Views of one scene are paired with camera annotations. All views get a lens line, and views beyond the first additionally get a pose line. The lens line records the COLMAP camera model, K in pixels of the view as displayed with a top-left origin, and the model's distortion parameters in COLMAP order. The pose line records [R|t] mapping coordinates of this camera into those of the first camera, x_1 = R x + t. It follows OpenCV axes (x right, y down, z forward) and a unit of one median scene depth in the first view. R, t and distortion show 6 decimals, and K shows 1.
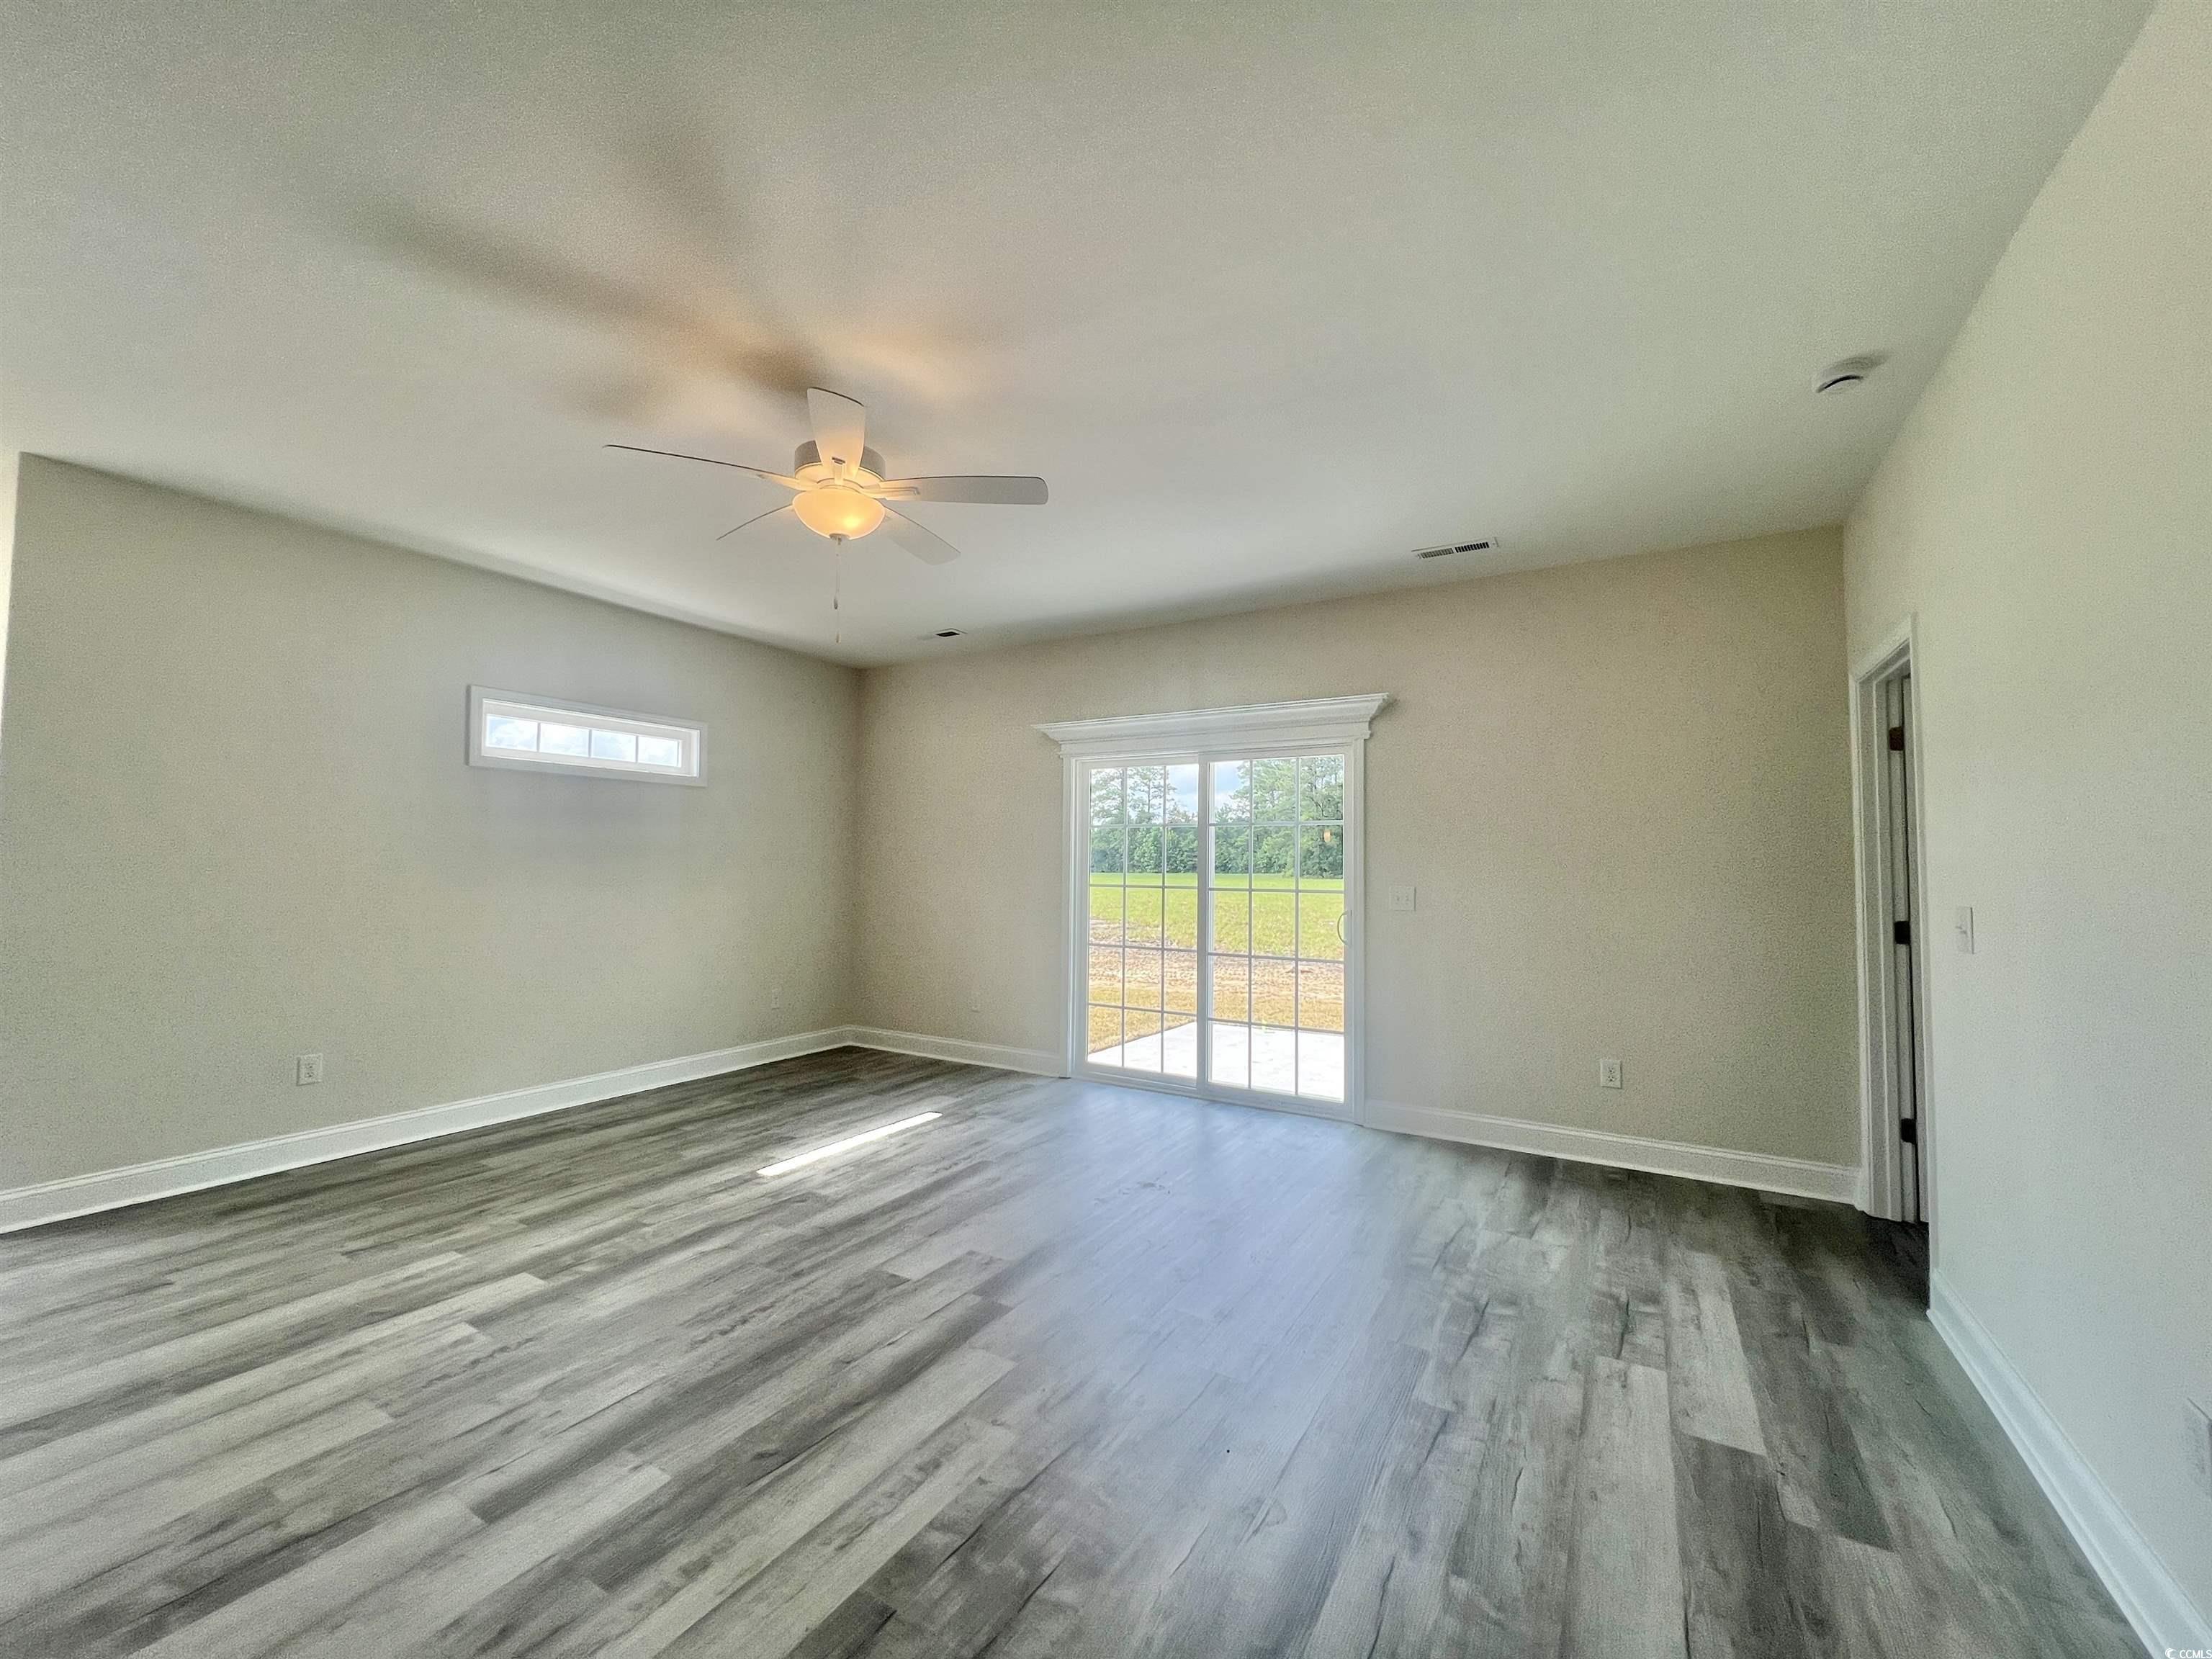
lens RADIAL K [[892.0, 0, 1098.0], [0, 892.0, 824.7], [0, 0, 1]] dist [-0.000158, 0.000676]
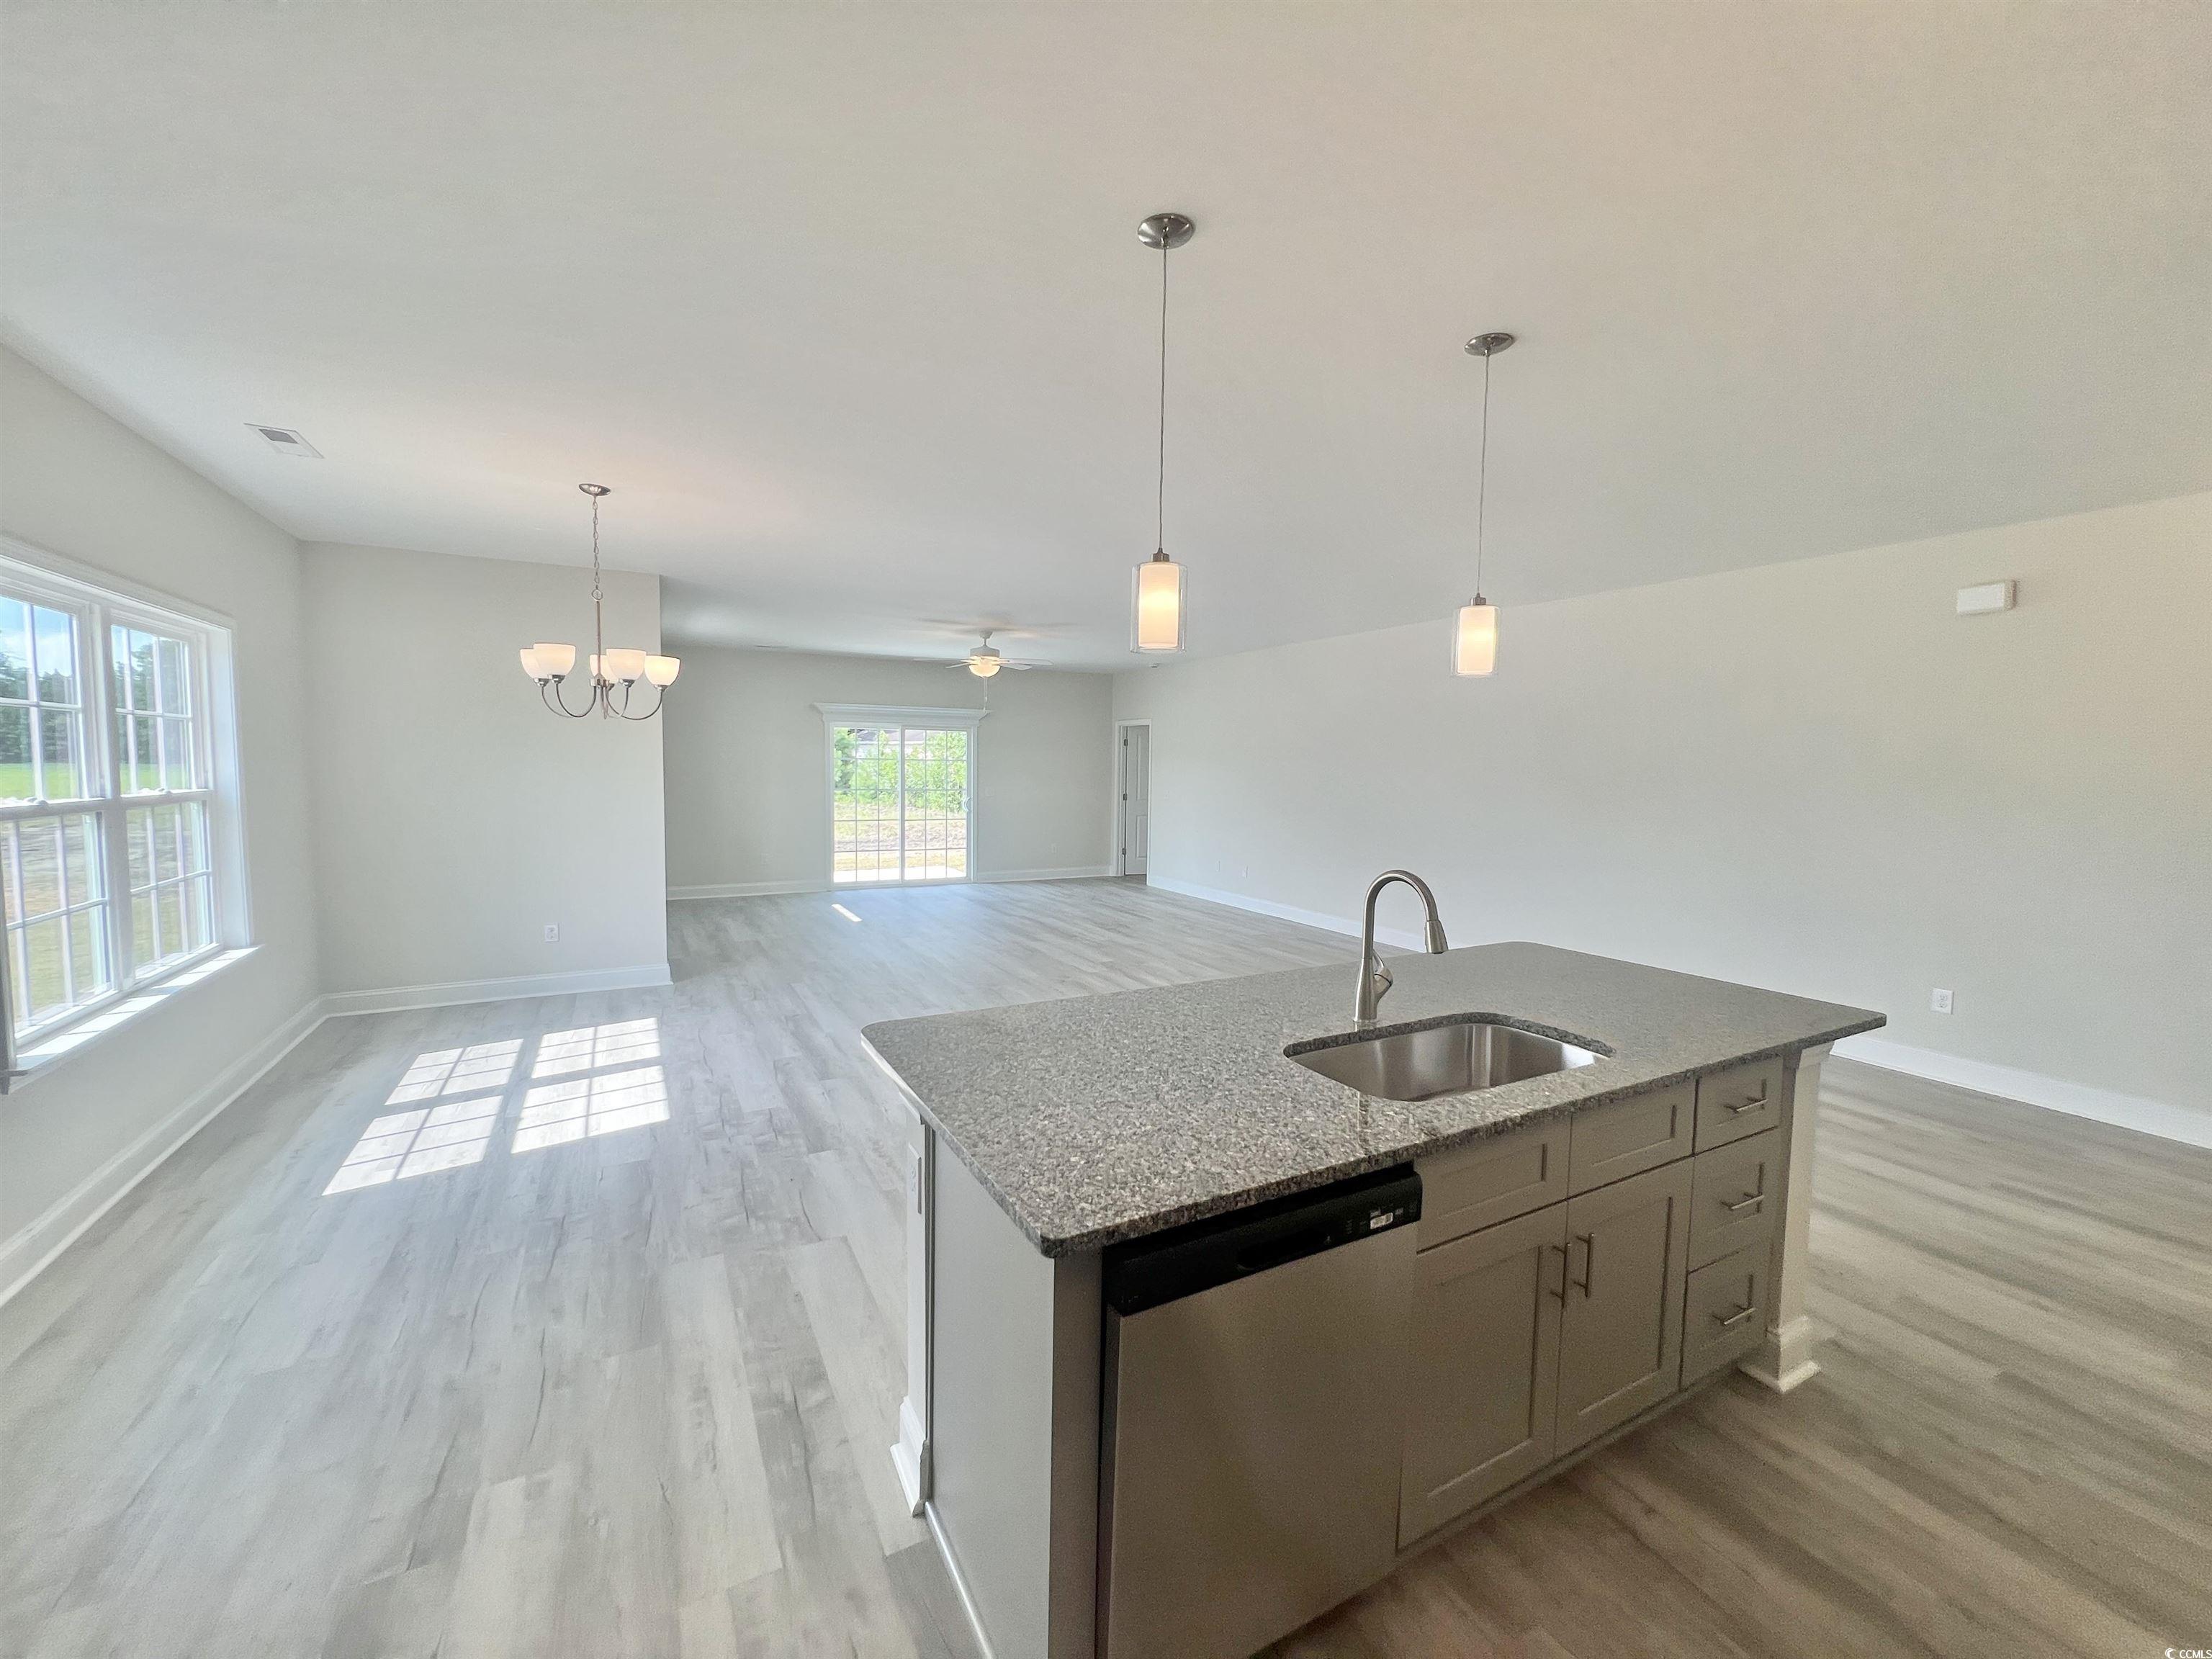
lens RADIAL K [[892.0, 0, 1098.0], [0, 892.0, 824.7], [0, 0, 1]] dist [-0.000158, 0.000676]
pose [[0.503594, -0.063361, 0.861614, -1.476387], [-0.047689, 0.993748, 0.100951, -0.082797], [-0.862623, -0.091928, 0.497424, -0.461906]]
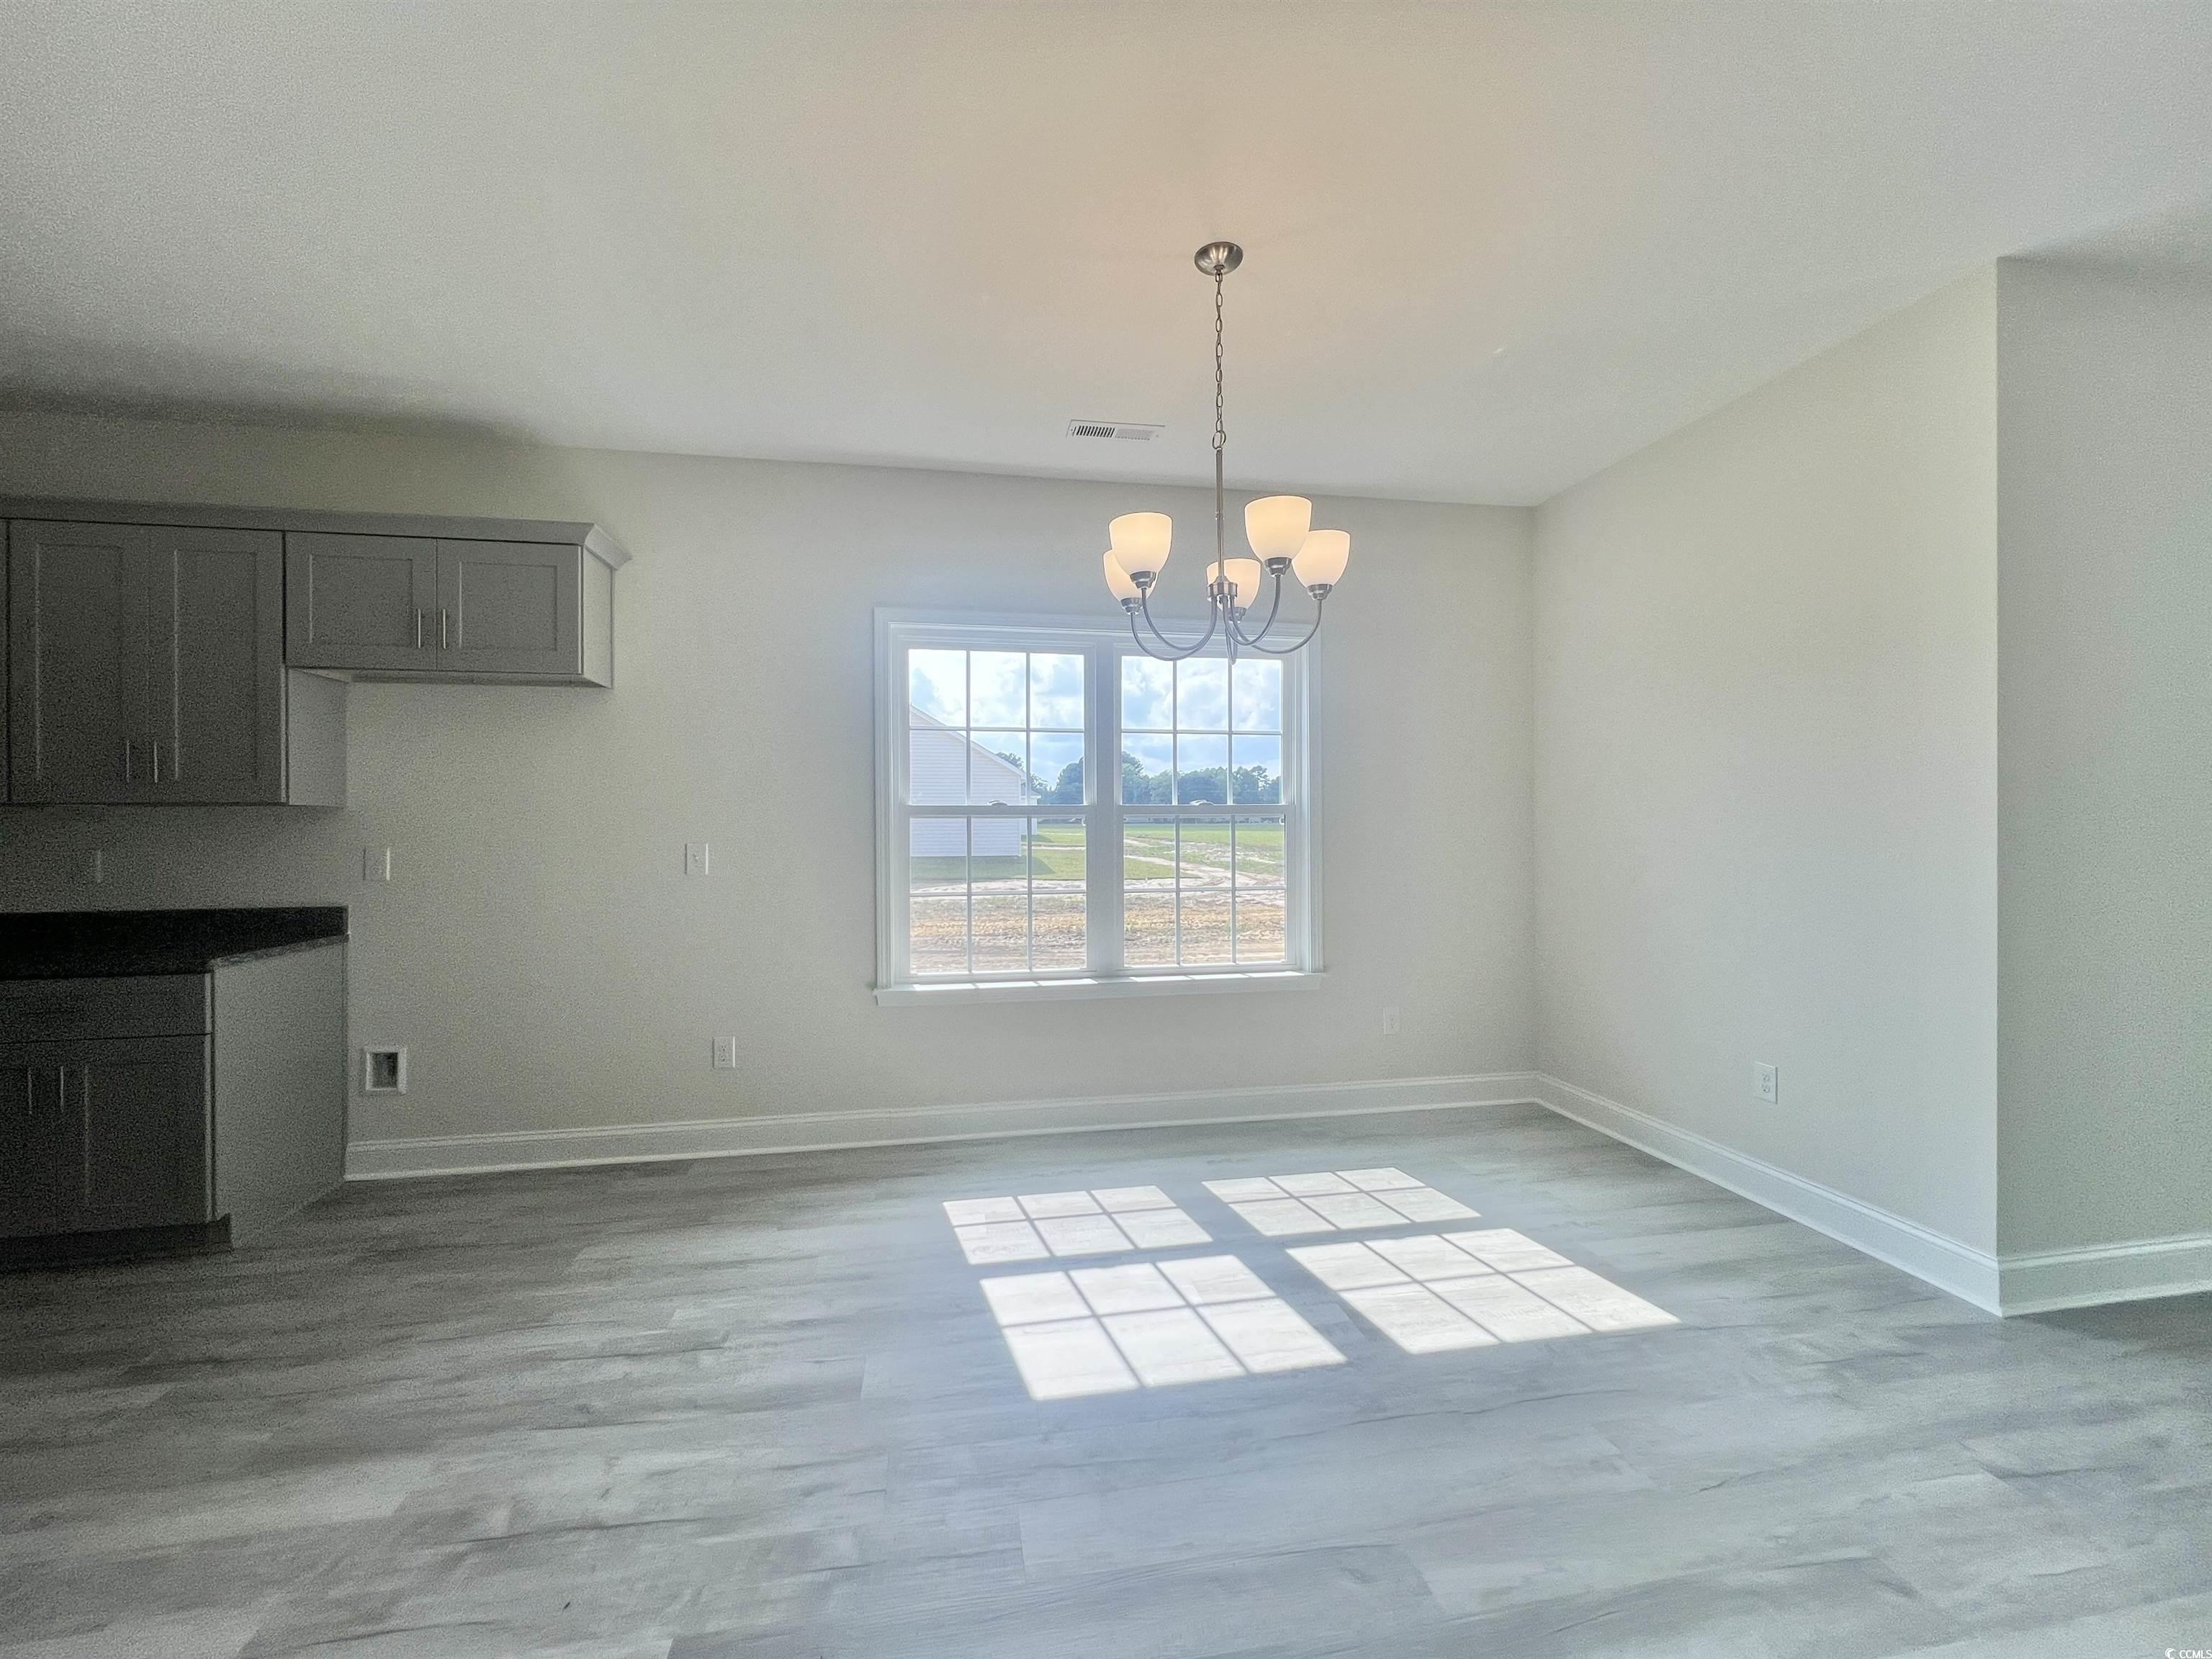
lens RADIAL K [[885.6, 0, 1098.4], [0, 885.6, 831.6], [0, 0, 1]] dist [0.000488, 0.000421]
pose [[0.667830, -0.008094, -0.744270, -0.719504], [0.044078, 0.998616, 0.028692, -0.002831], [0.743008, -0.051967, 0.667262, -0.026230]]
